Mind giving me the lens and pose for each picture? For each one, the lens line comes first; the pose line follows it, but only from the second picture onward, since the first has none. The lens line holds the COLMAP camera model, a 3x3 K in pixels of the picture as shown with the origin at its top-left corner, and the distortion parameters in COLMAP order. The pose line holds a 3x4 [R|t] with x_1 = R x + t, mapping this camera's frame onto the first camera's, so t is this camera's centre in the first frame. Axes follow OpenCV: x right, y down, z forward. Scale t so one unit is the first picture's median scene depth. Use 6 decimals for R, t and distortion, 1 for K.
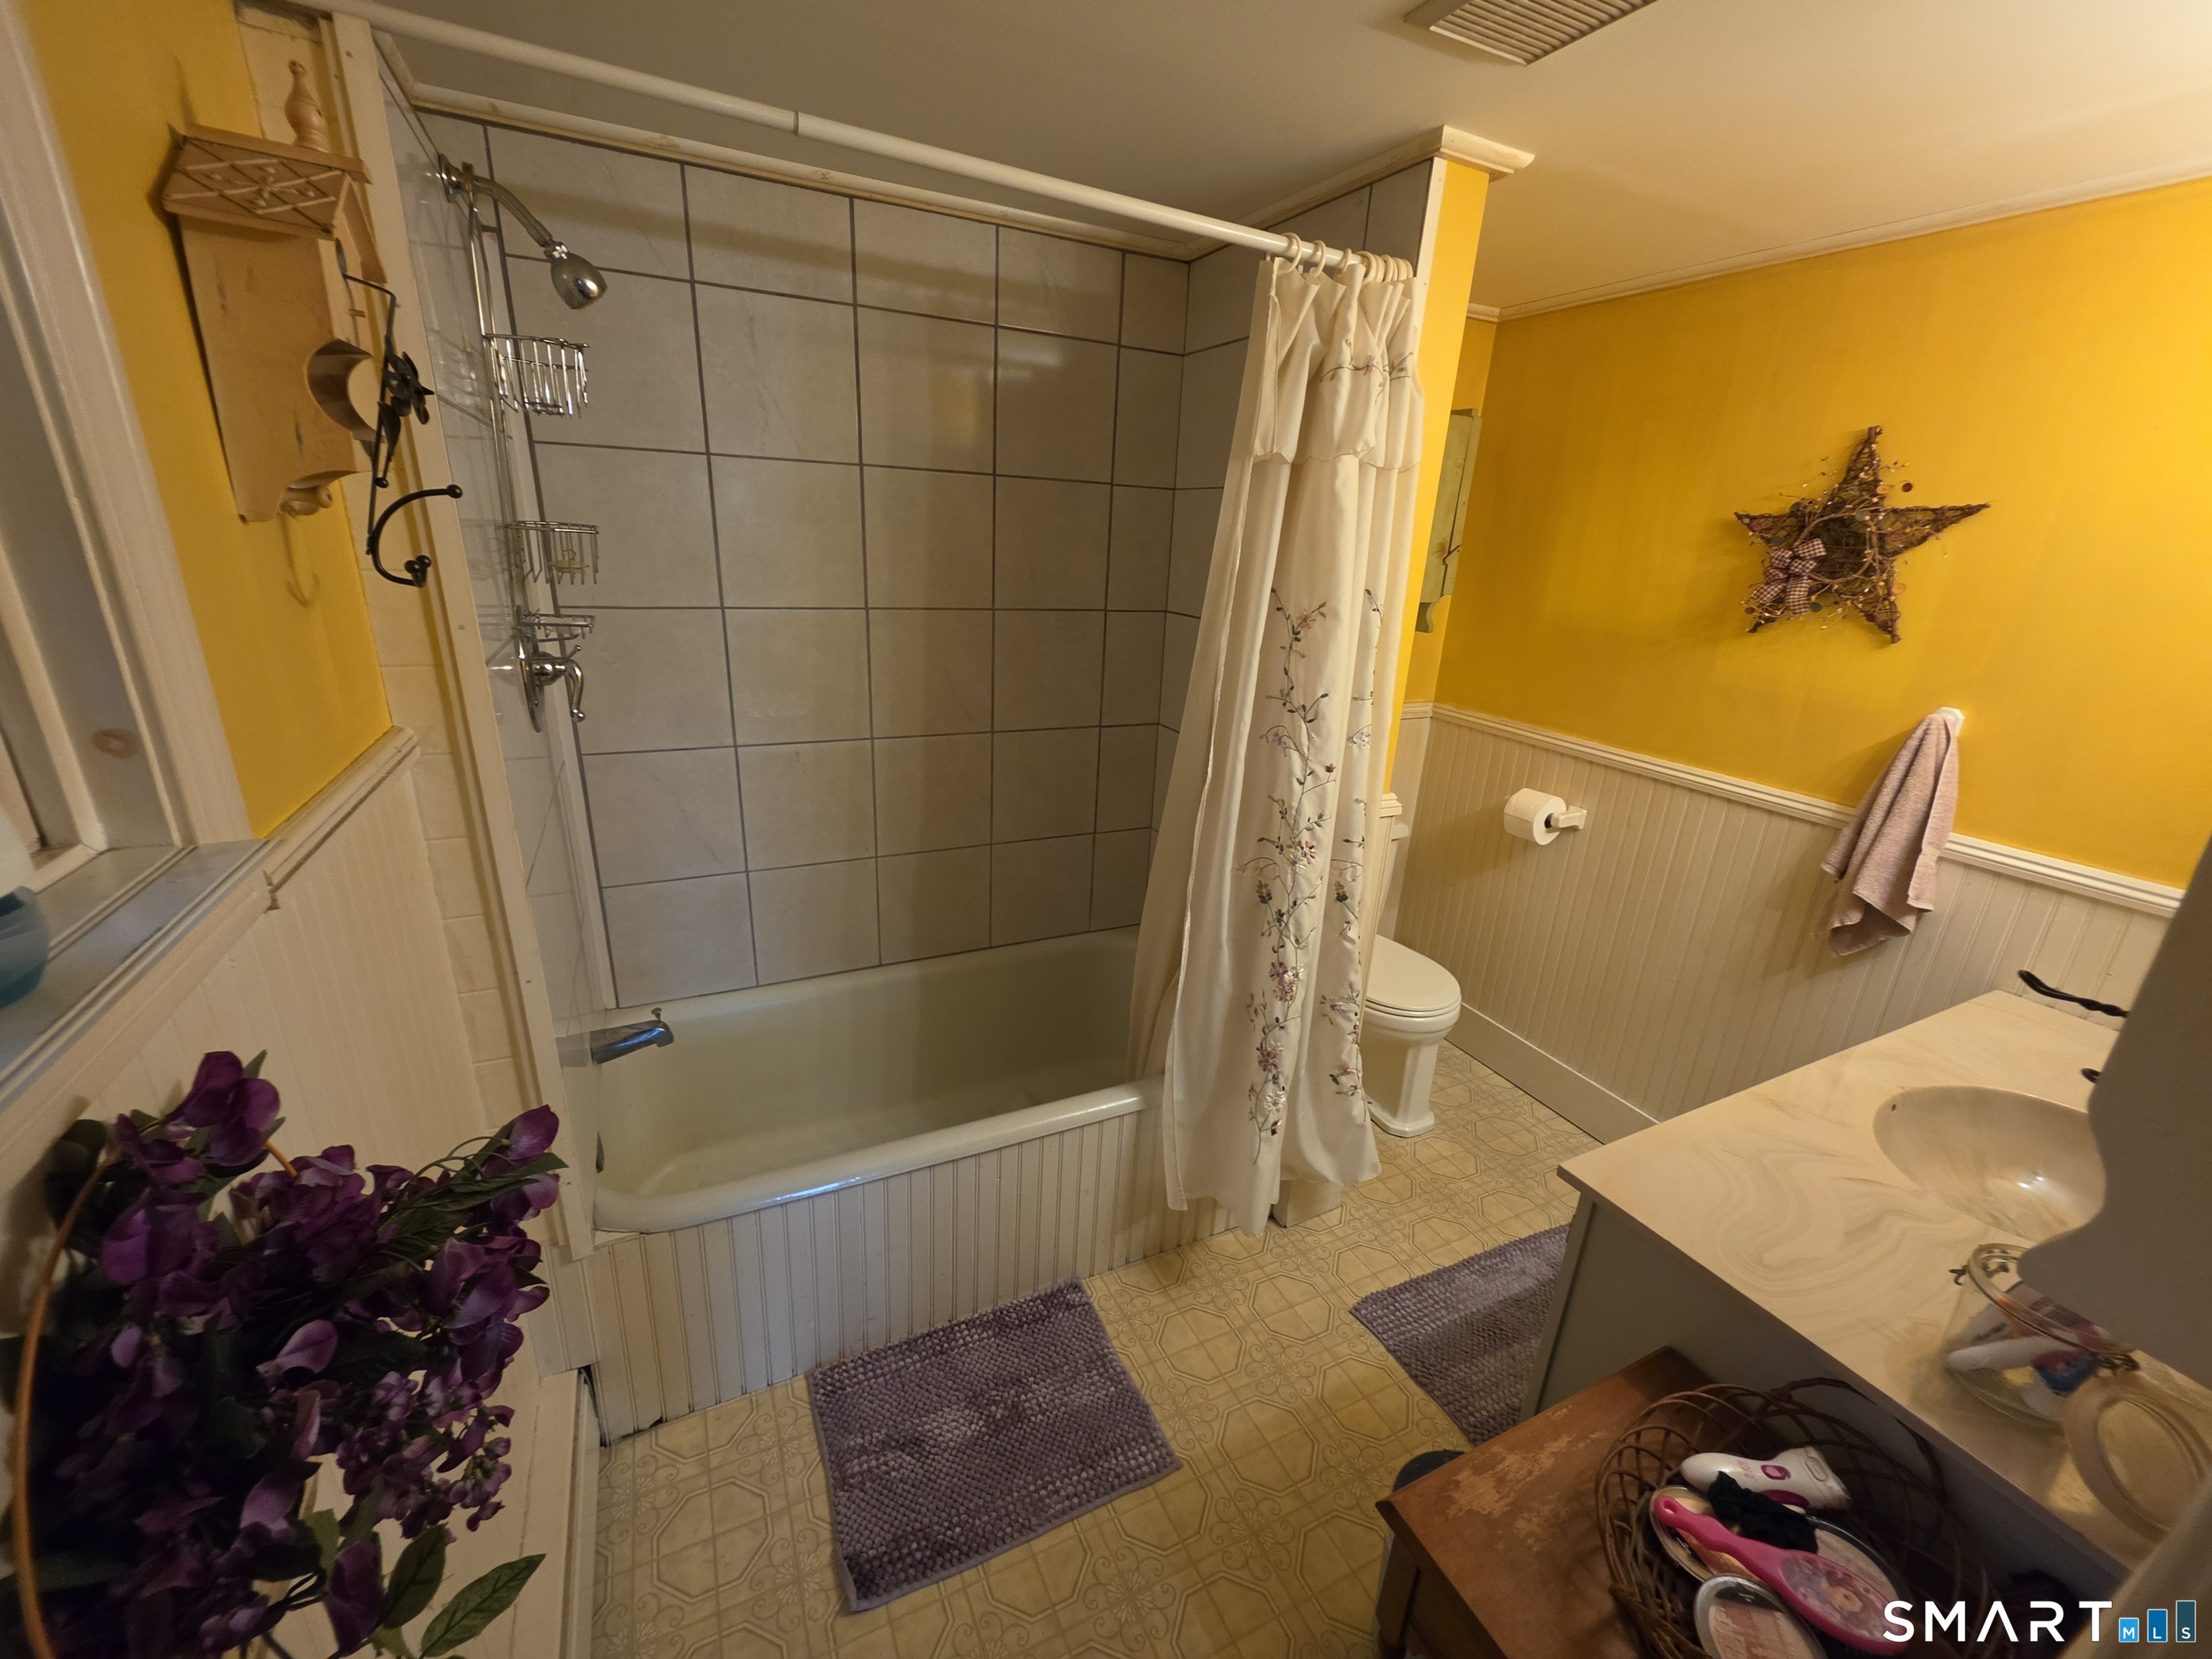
lens RADIAL K [[890.5, 0, 1092.0], [0, 890.5, 836.0], [0, 0, 1]] dist [0.000281, 0.000085]
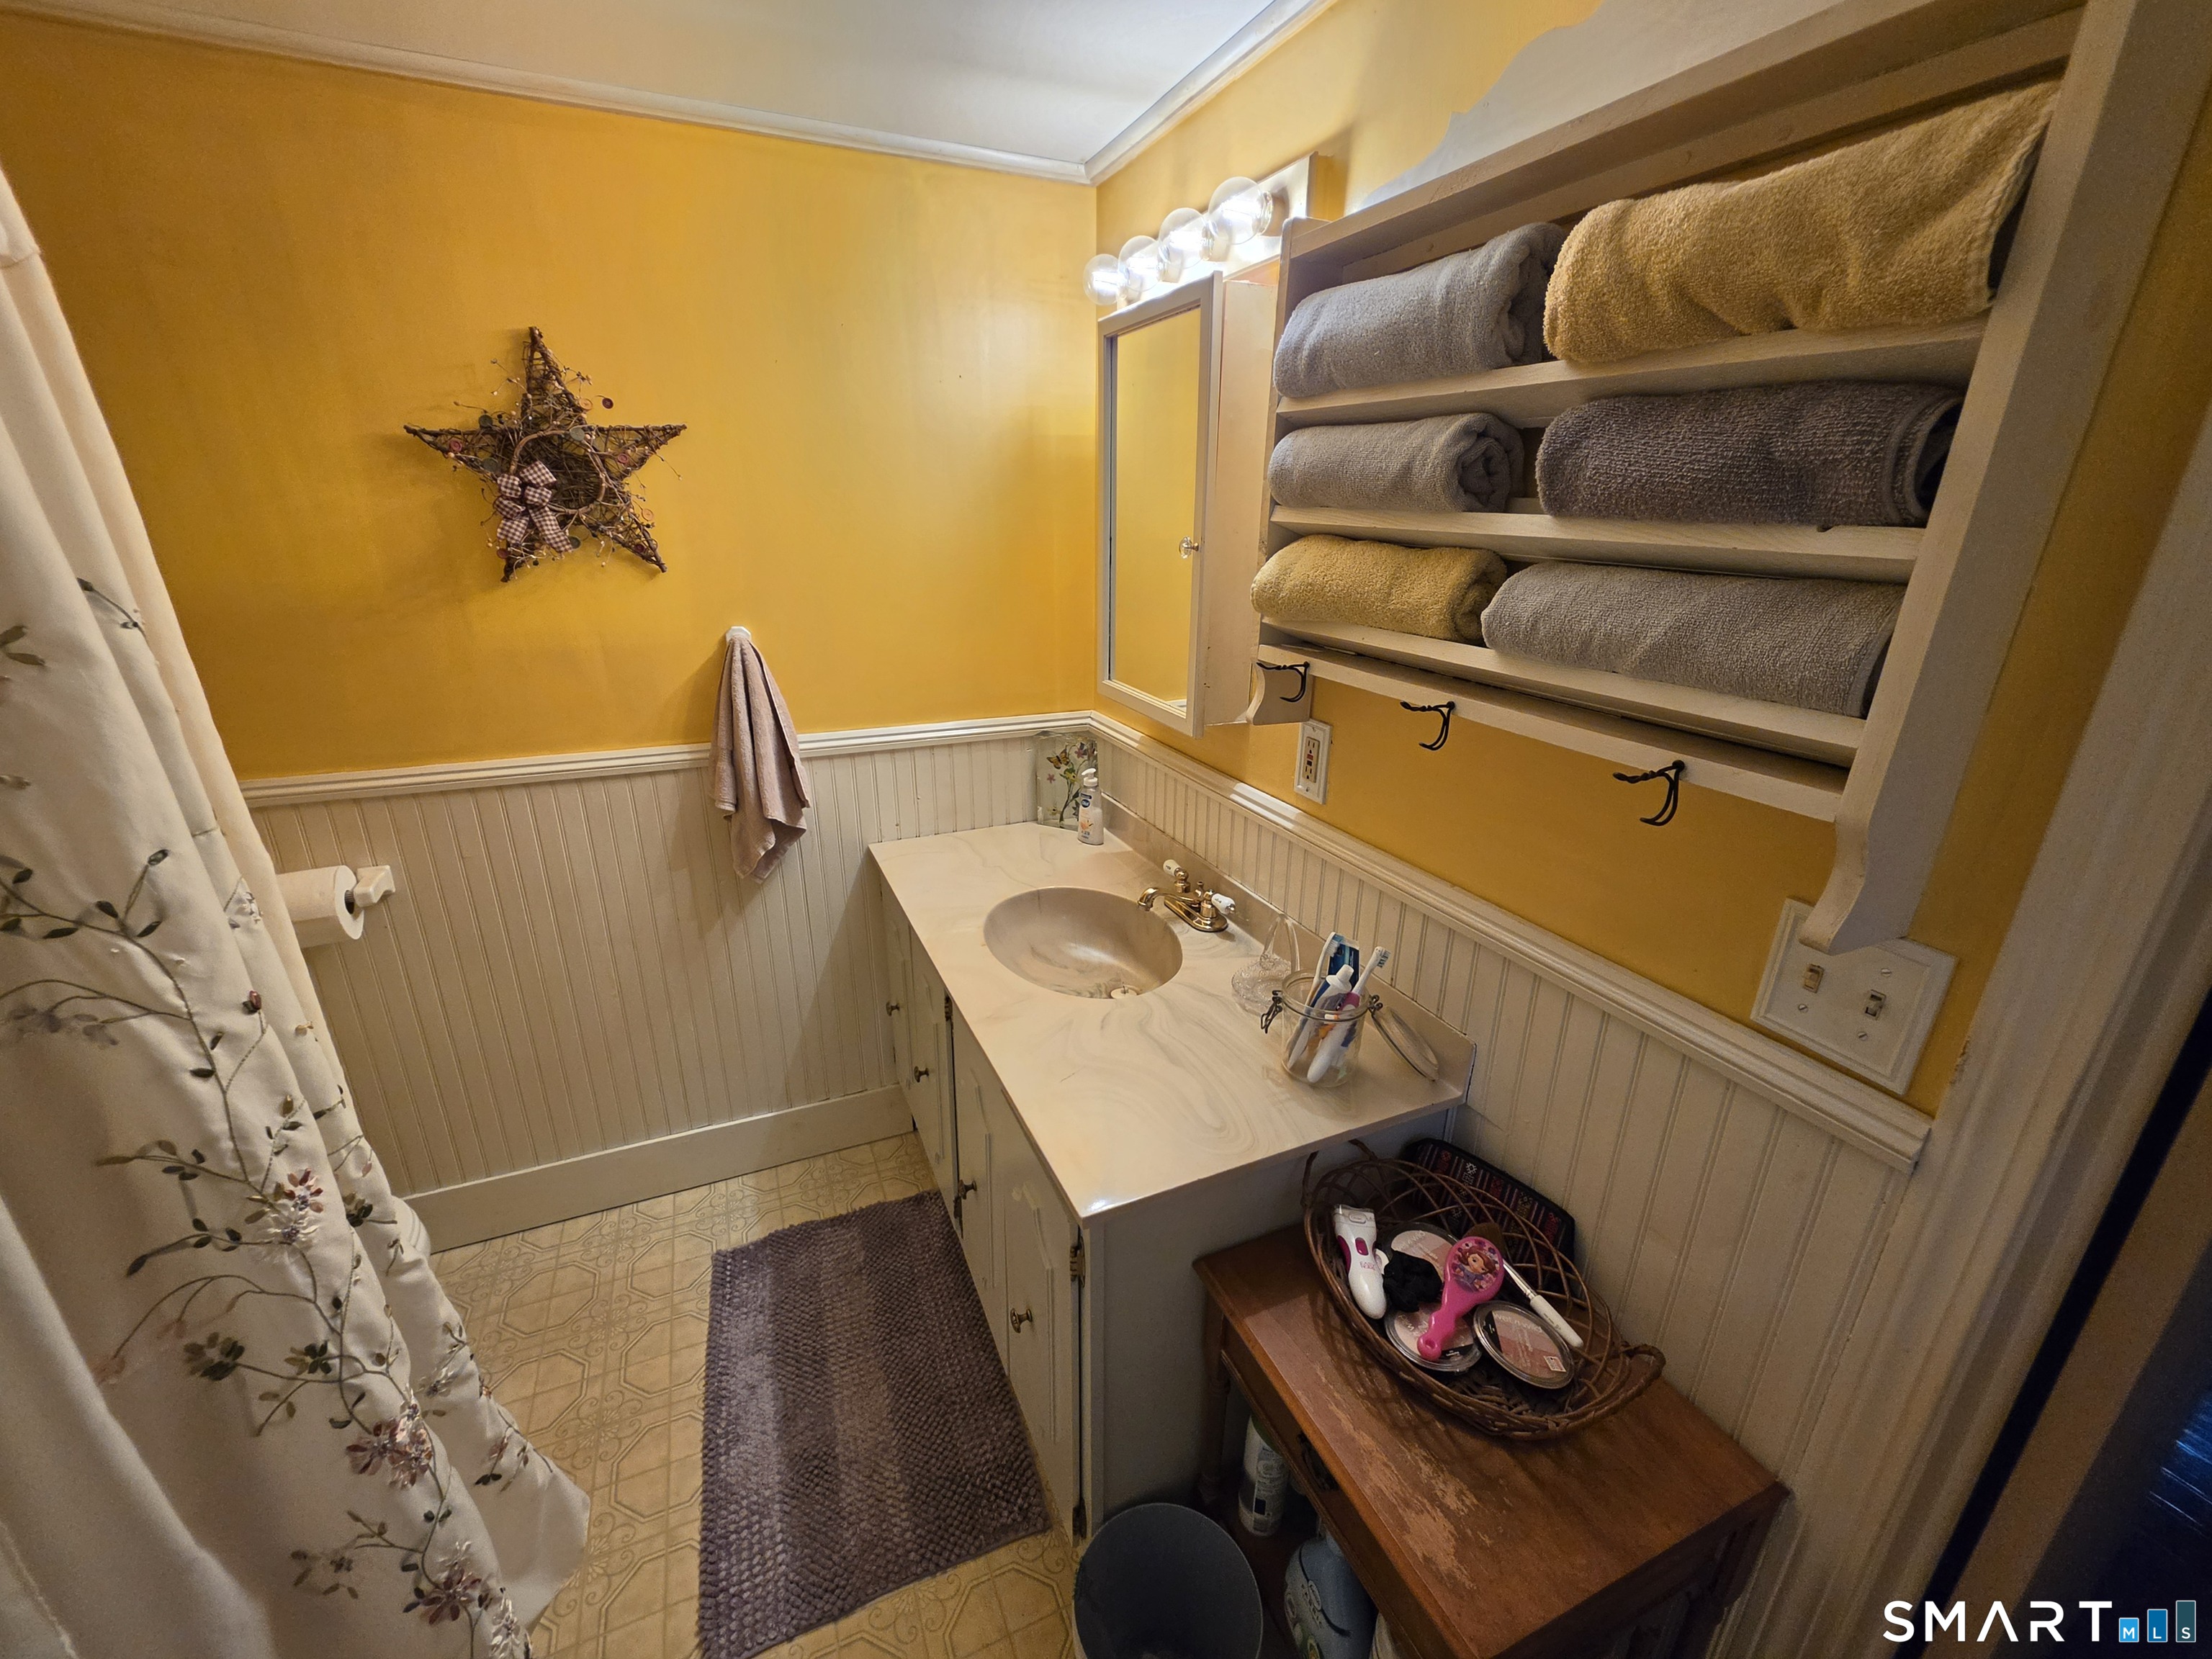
lens RADIAL K [[890.5, 0, 1098.5], [0, 890.5, 826.7], [0, 0, 1]] dist [0.000281, 0.000085]
pose [[0.045885, -0.374134, 0.926239, -0.069197], [0.329199, 0.881084, 0.339586, -0.150618], [-0.943145, 0.289335, 0.163593, 0.494078]]
